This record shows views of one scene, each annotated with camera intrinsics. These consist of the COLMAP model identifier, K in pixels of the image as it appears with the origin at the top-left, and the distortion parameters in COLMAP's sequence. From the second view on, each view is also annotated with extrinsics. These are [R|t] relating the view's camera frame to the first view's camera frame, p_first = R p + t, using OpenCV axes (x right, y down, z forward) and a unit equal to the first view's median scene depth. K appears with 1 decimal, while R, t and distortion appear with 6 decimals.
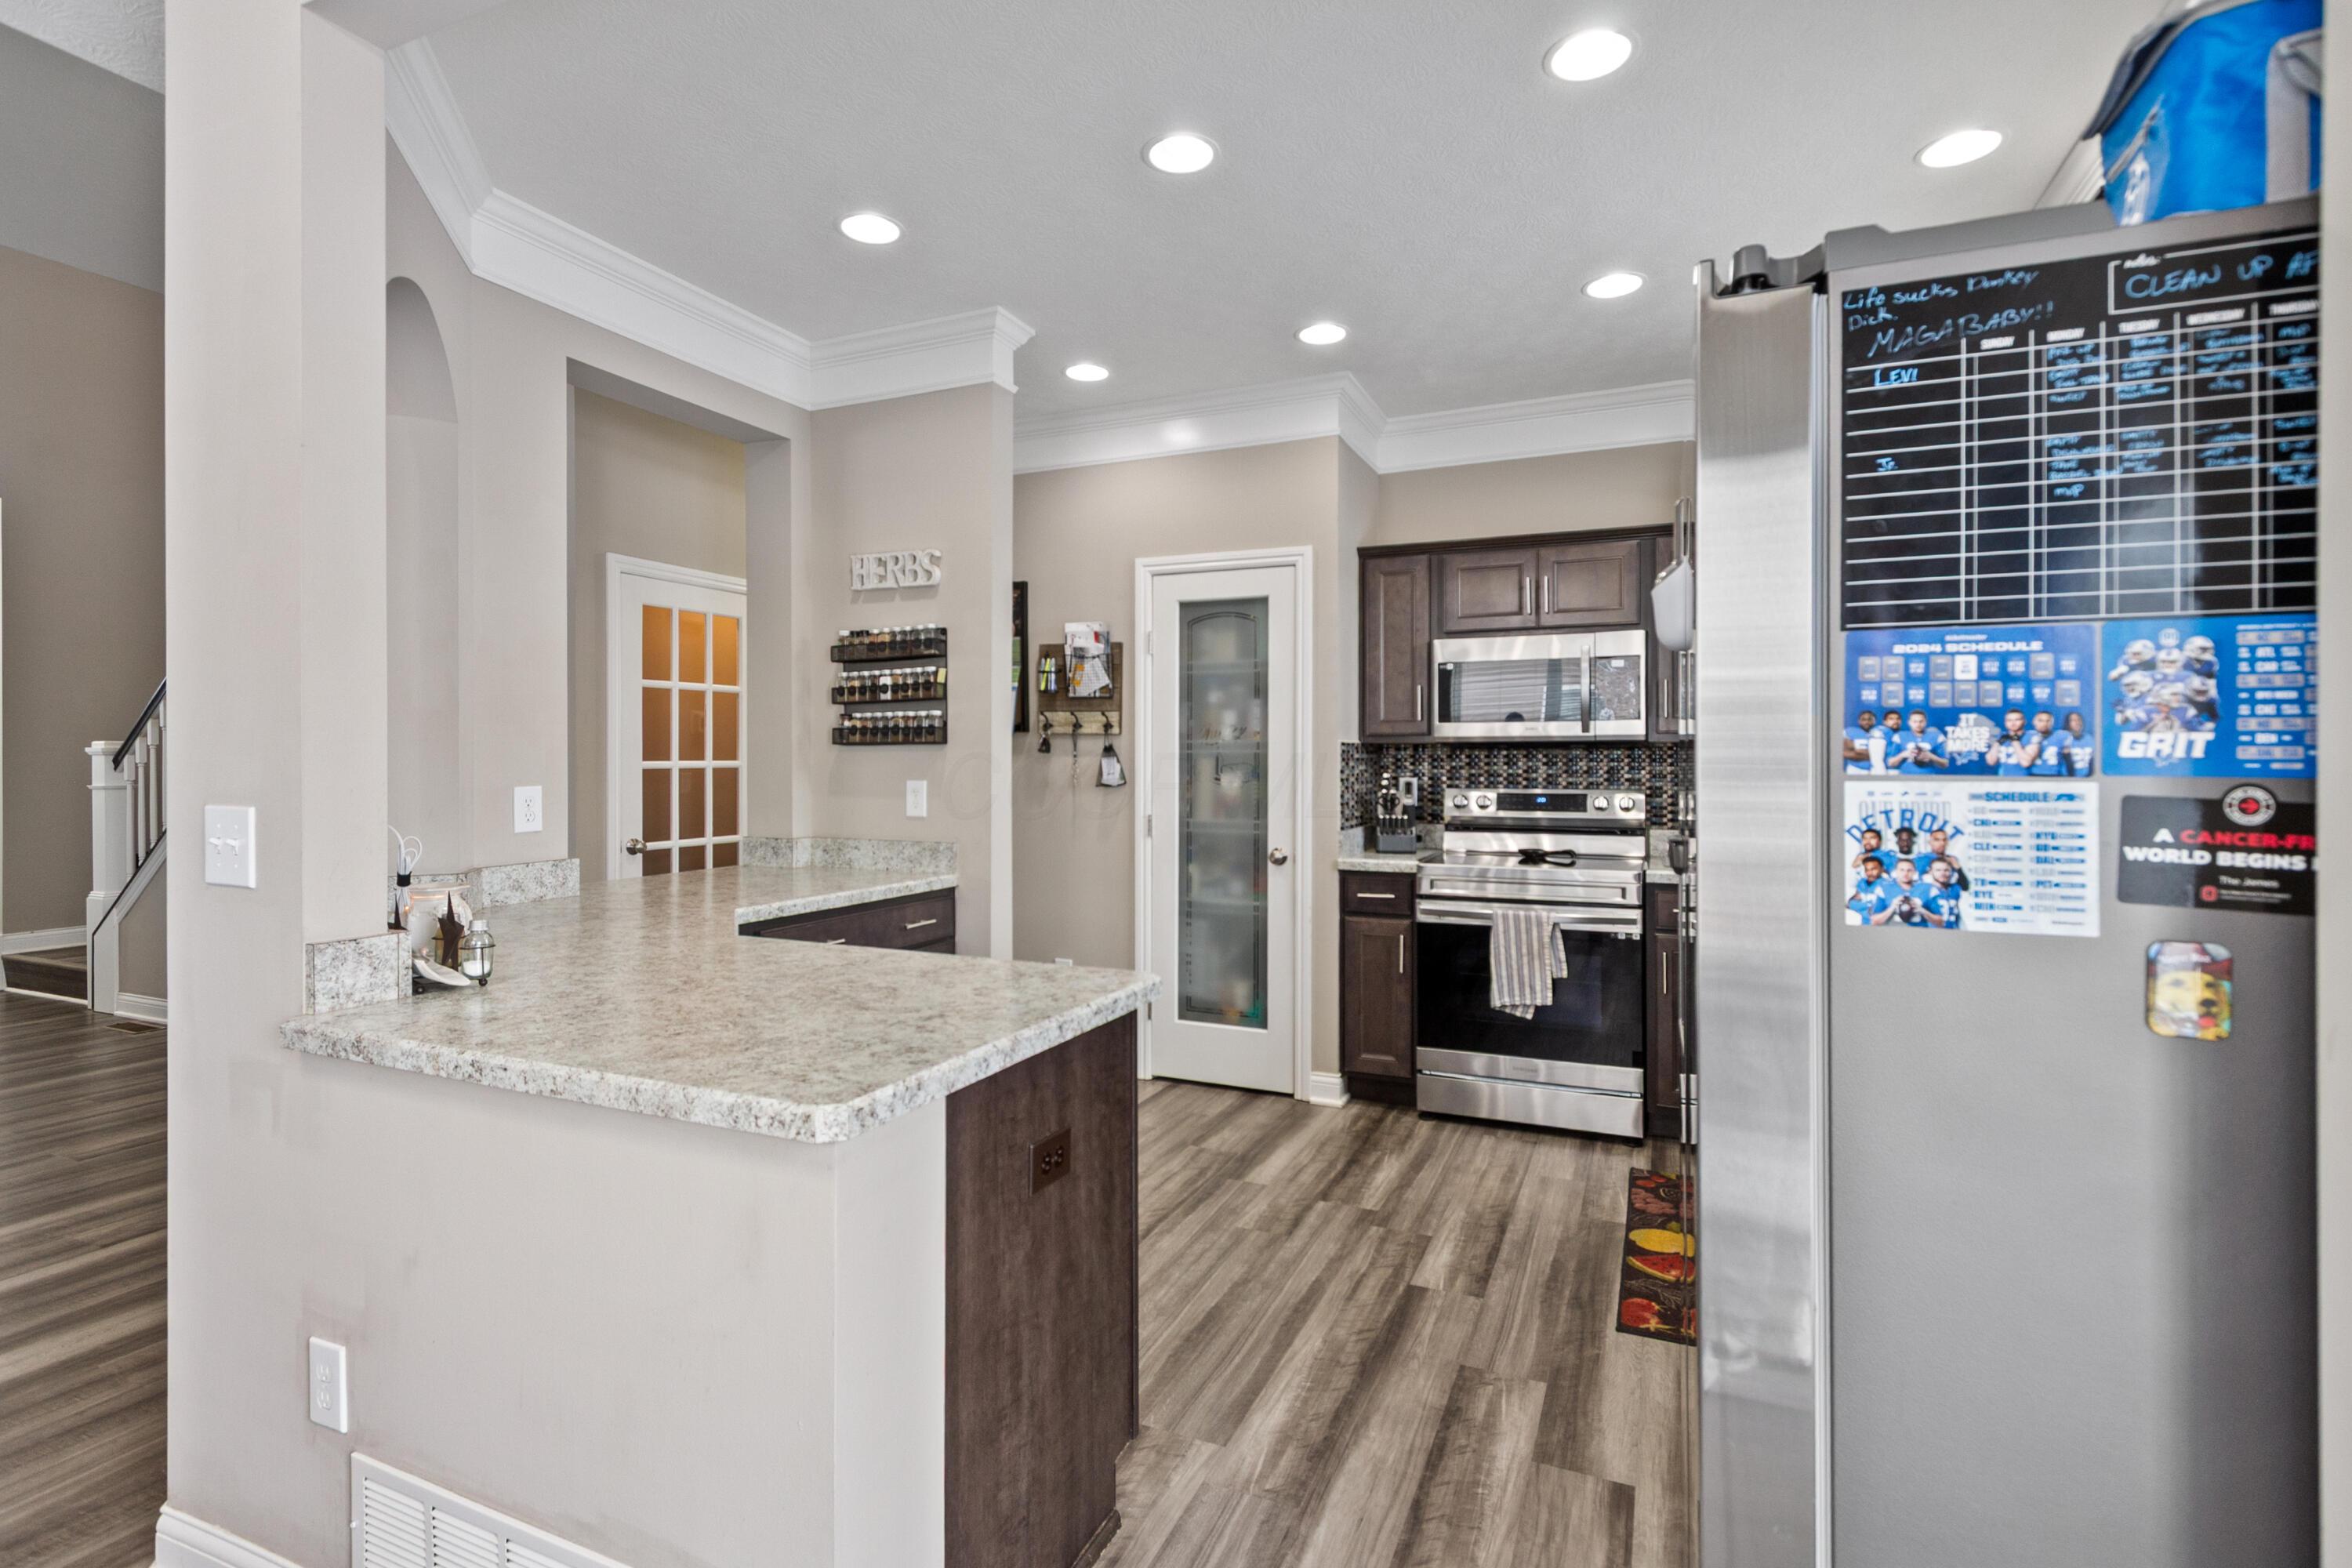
lens RADIAL K [[1114.1, 0, 1186.7], [0, 1114.1, 764.2], [0, 0, 1]] dist [0.013535, -0.004522]
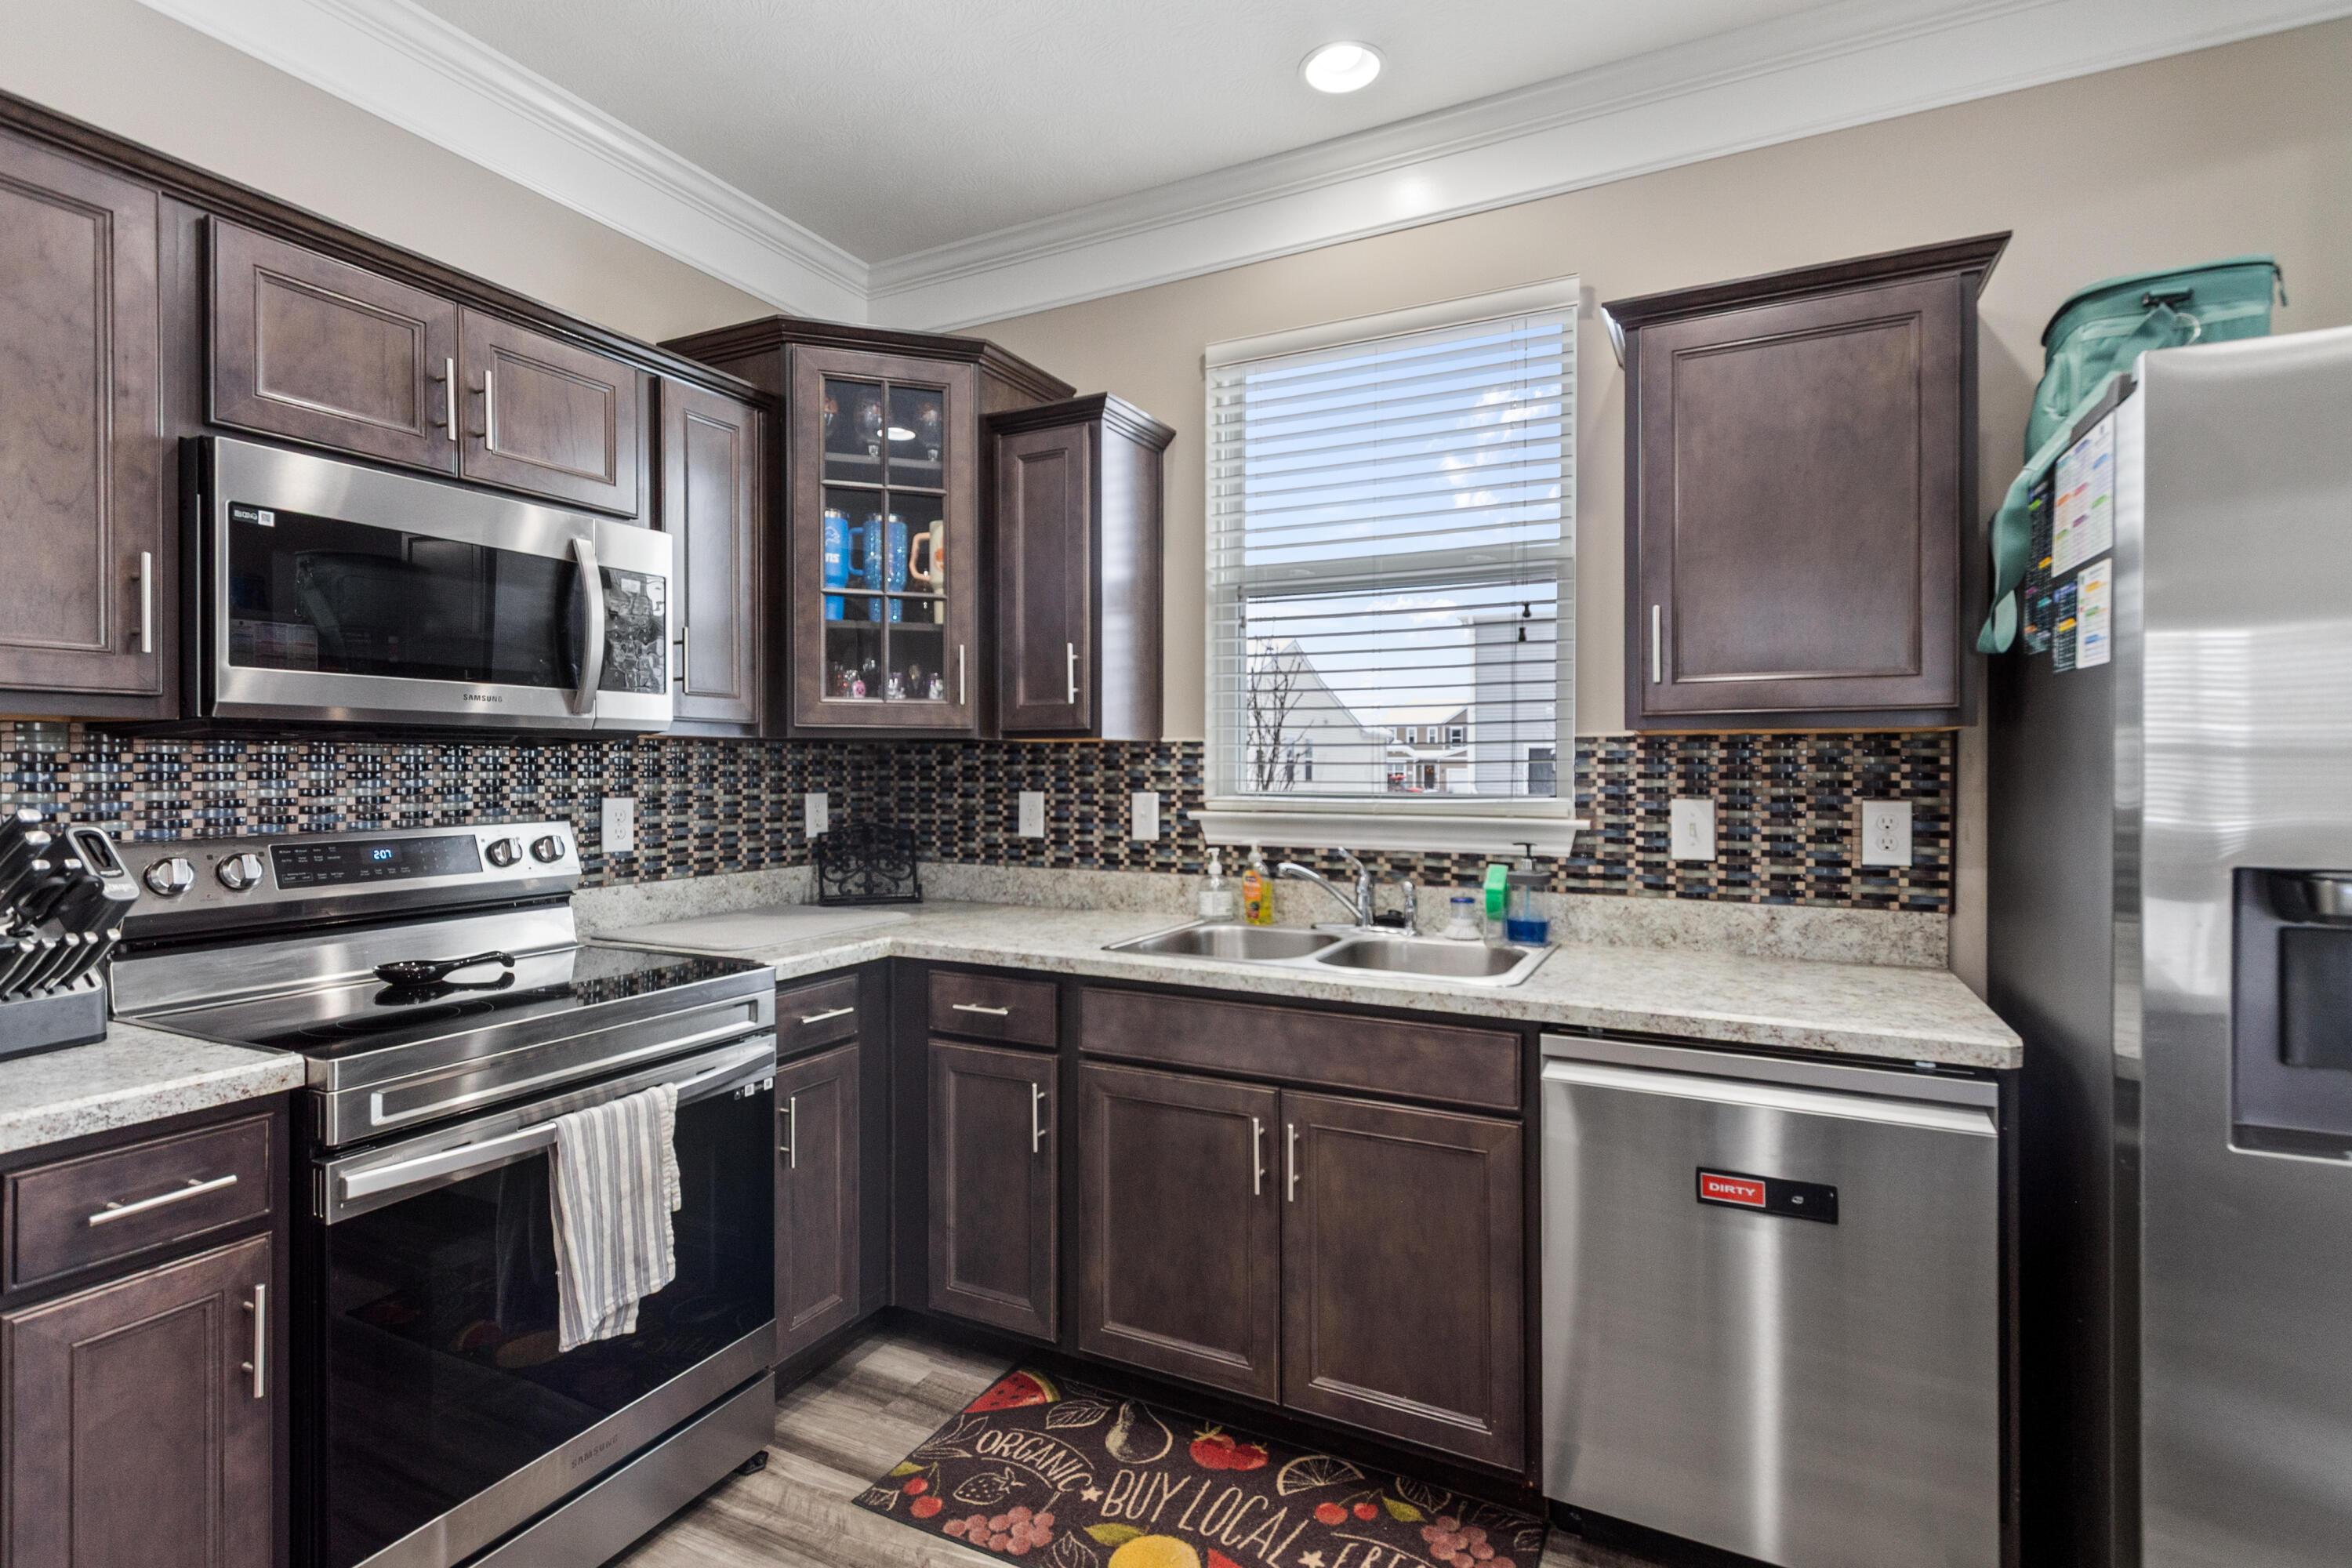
lens RADIAL K [[1114.1, 0, 1178.3], [0, 1114.1, 770.9], [0, 0, 1]] dist [0.013535, -0.004522]
pose [[0.070383, -0.002935, 0.997516, -0.131412], [0.003455, 0.999990, 0.002698, -0.002380], [-0.997514, 0.003257, 0.070392, 0.721260]]
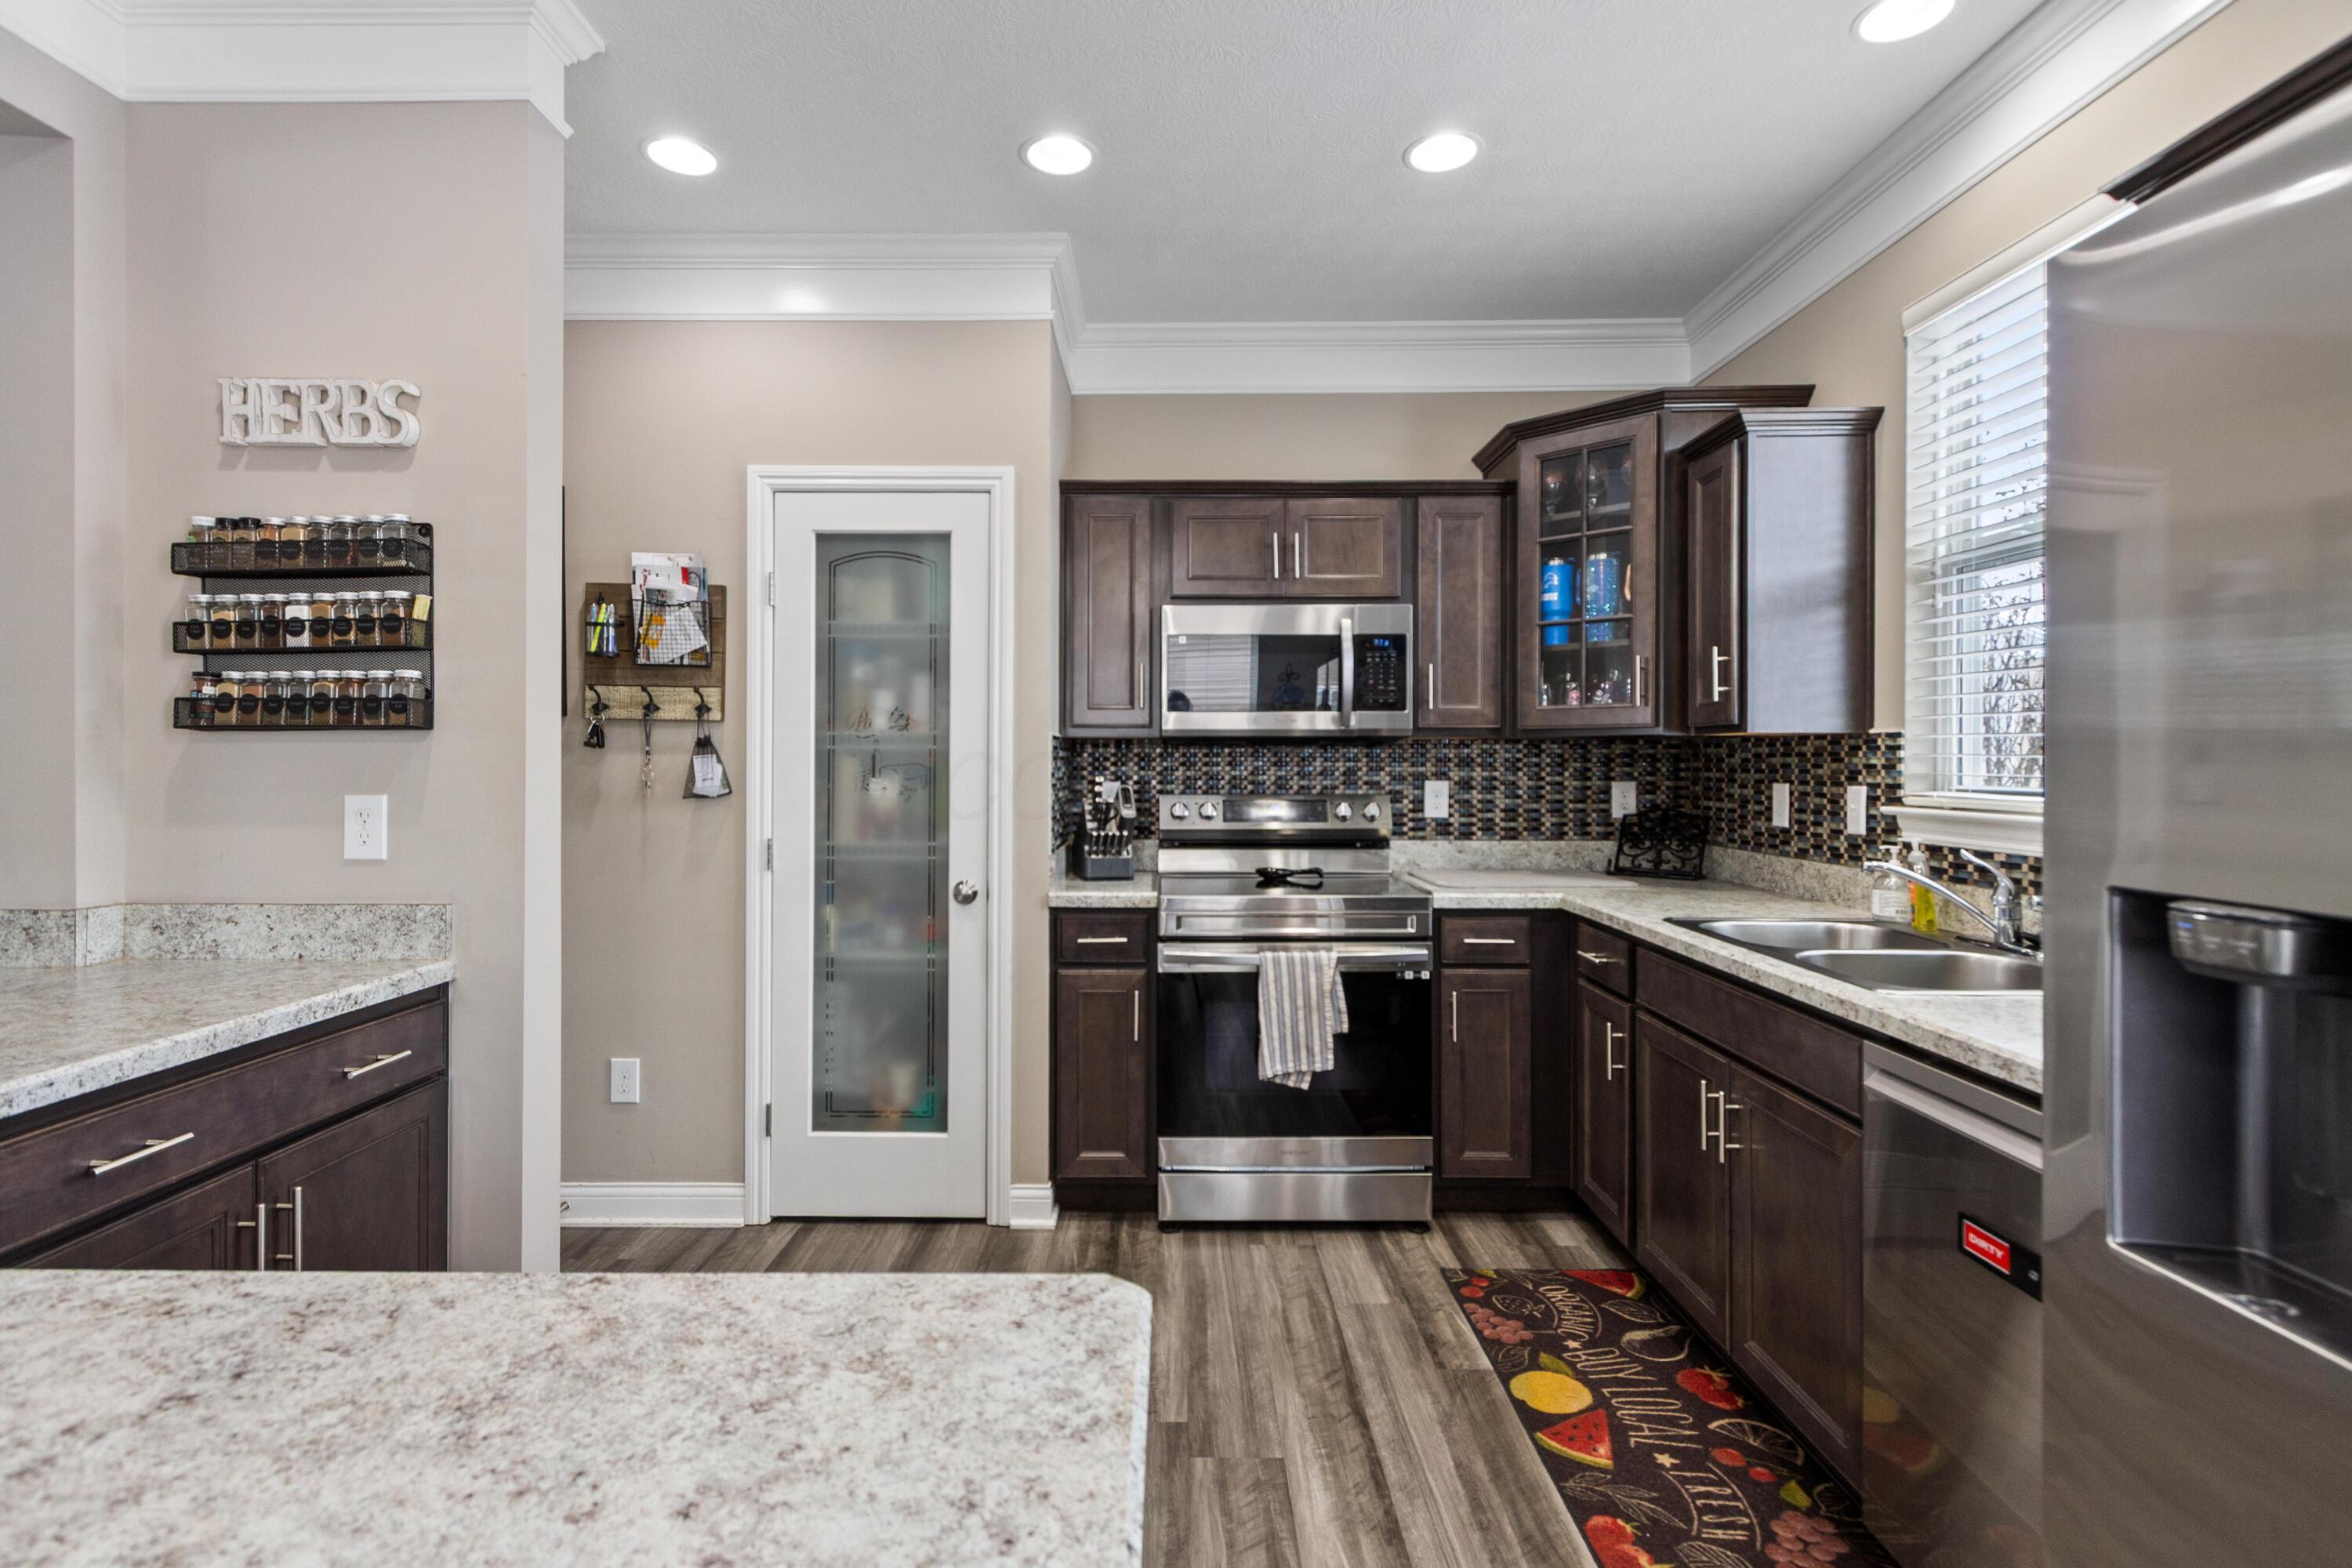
lens RADIAL K [[1114.1, 0, 1168.7], [0, 1114.1, 761.4], [0, 0, 1]] dist [0.013535, -0.004522]
pose [[0.921266, 0.000301, 0.388932, -0.084312], [0.000656, 0.999997, -0.002326, -0.000342], [-0.388932, 0.002398, 0.921264, 0.304919]]
